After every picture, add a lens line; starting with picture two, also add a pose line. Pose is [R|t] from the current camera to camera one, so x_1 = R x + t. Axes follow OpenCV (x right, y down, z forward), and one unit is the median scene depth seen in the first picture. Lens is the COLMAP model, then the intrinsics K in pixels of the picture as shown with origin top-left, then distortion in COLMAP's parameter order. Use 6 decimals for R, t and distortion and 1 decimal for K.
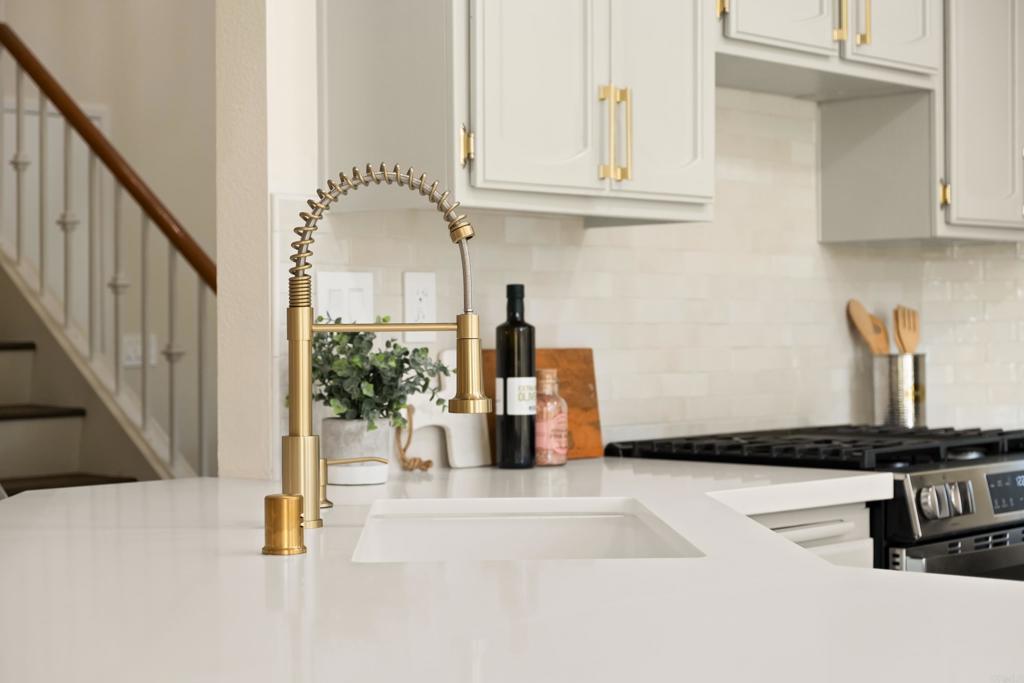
lens RADIAL K [[1831.5, 0, 510.7], [0, 1831.5, 326.1], [0, 0, 1]] dist [0.021550, -0.001277]
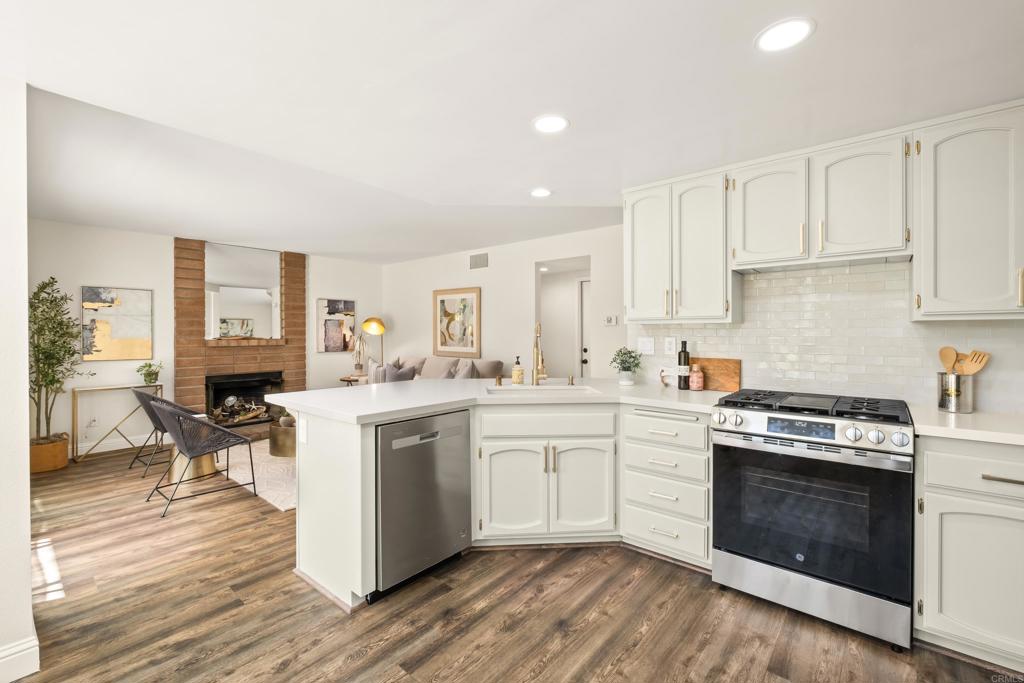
lens RADIAL K [[442.4, 0, 503.9], [0, 442.4, 335.5], [0, 0, 1]] dist [-0.003668, -0.000569]
pose [[0.030155, 0.016970, -0.999401, 0.846638], [0.004022, 0.999846, 0.017099, -0.047691], [0.999537, -0.004535, 0.030082, 0.559768]]
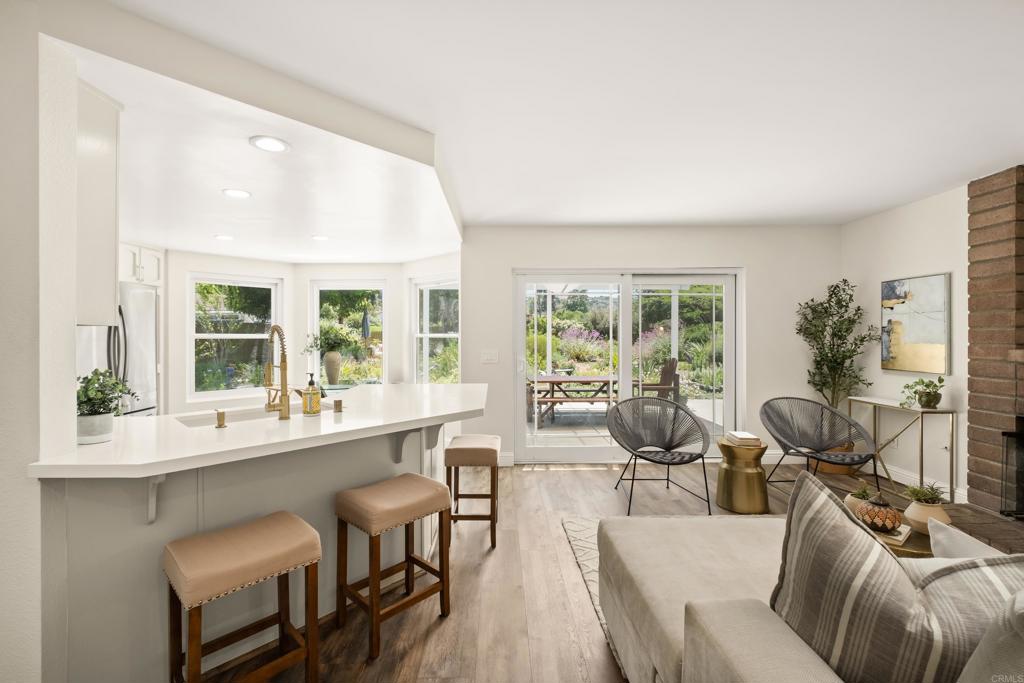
lens RADIAL K [[442.4, 0, 503.9], [0, 442.4, 335.5], [0, 0, 1]] dist [-0.003668, -0.000569]
pose [[-0.687037, 0.013699, 0.726493, -0.728340], [0.007845, 0.999904, -0.011435, -0.033491], [-0.726580, -0.002157, -0.687078, 0.852595]]
